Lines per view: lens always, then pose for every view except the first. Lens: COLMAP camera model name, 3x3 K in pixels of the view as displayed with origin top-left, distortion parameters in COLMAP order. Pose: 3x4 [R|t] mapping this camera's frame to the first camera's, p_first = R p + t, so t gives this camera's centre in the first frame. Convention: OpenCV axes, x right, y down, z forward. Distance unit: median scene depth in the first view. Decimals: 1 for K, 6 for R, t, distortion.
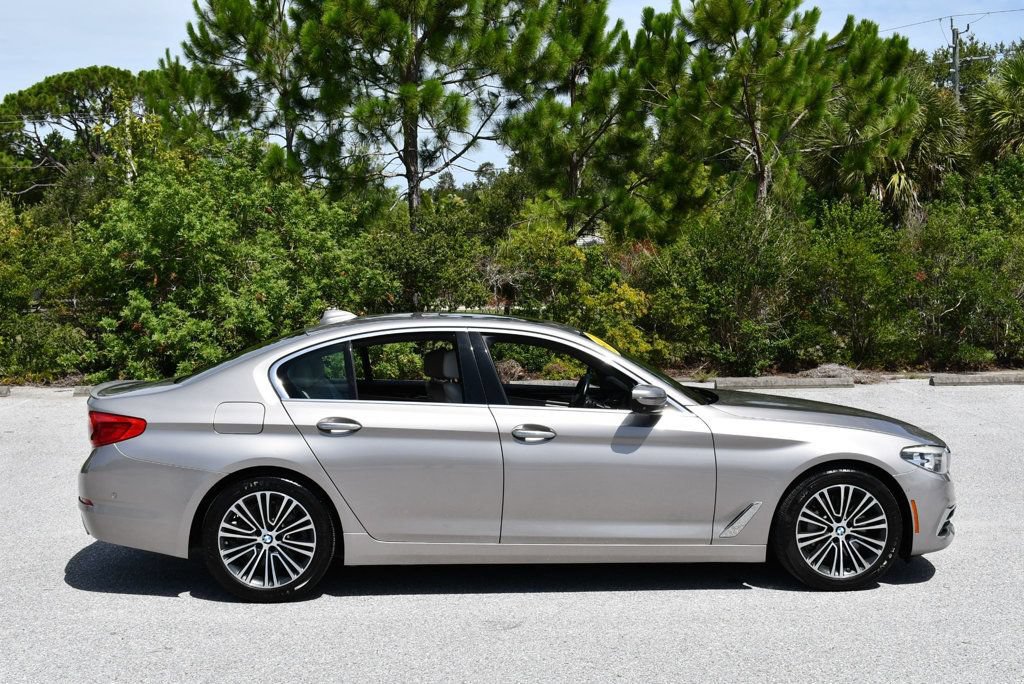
lens RADIAL K [[1285.9, 0, 511.0], [0, 1285.9, 341.2], [0, 0, 1]] dist [-0.062599, -0.039677]
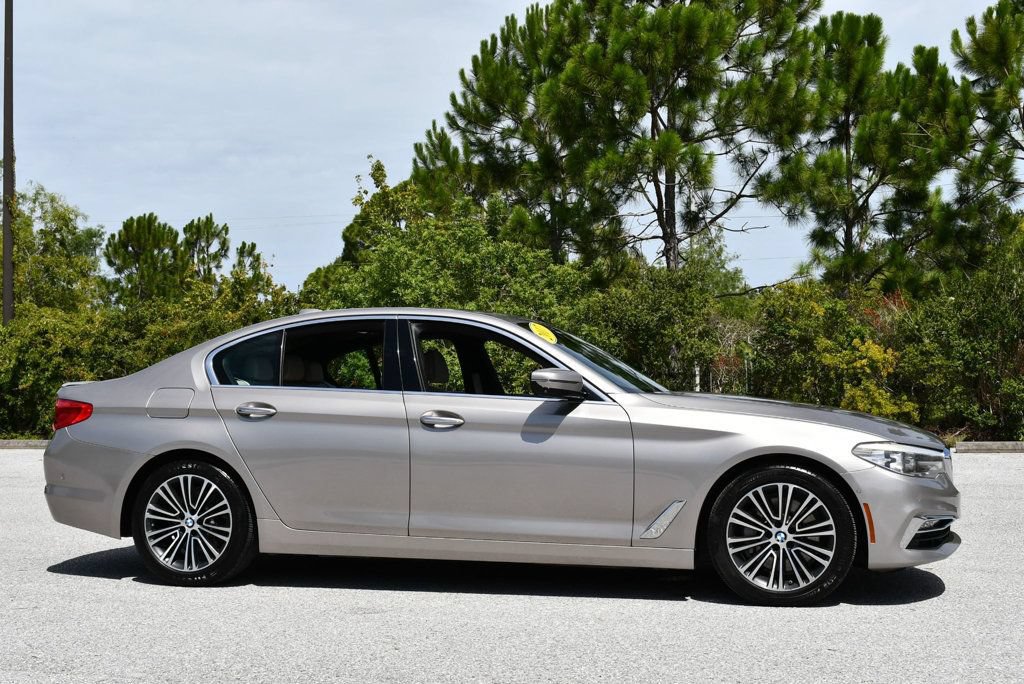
lens RADIAL K [[1342.9, 0, 512.6], [0, 1342.9, 342.8], [0, 0, 1]] dist [-0.058561, 0.024396]
pose [[0.952158, -0.012263, -0.305359, 0.146361], [-0.012136, 0.996889, -0.077878, 0.036076], [0.305364, 0.077858, 0.949048, 0.026839]]
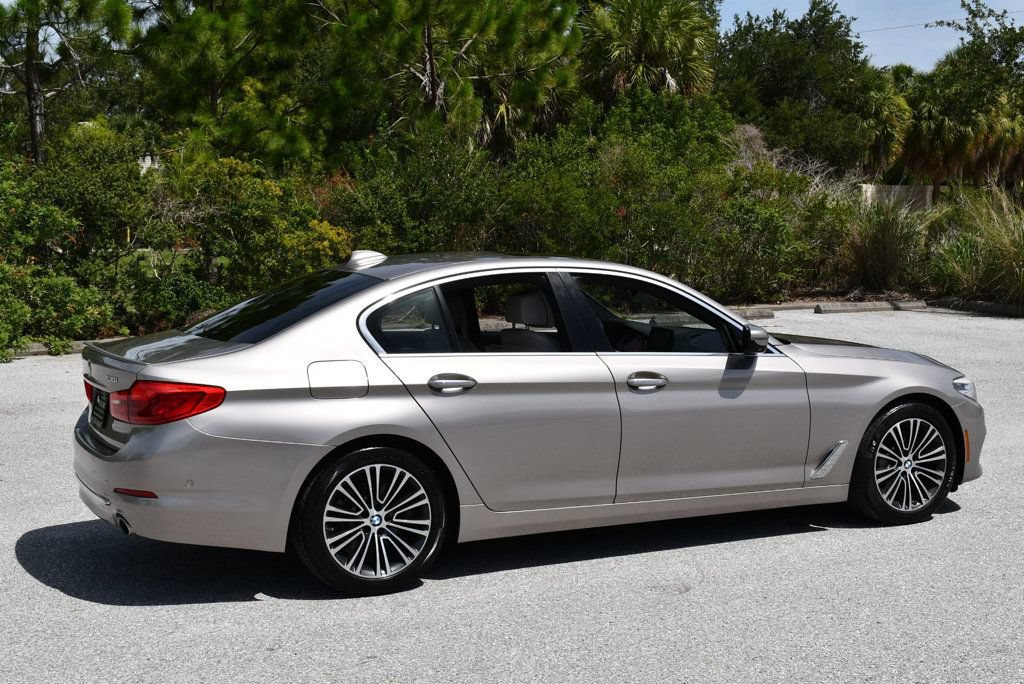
lens RADIAL K [[1408.2, 0, 510.8], [0, 1408.2, 343.7], [0, 0, 1]] dist [-0.049744, -0.058581]
pose [[0.924234, -0.036796, 0.380049, -0.178847], [0.021083, 0.998745, 0.045426, -0.001142], [-0.381244, -0.033971, 0.923850, 0.042542]]
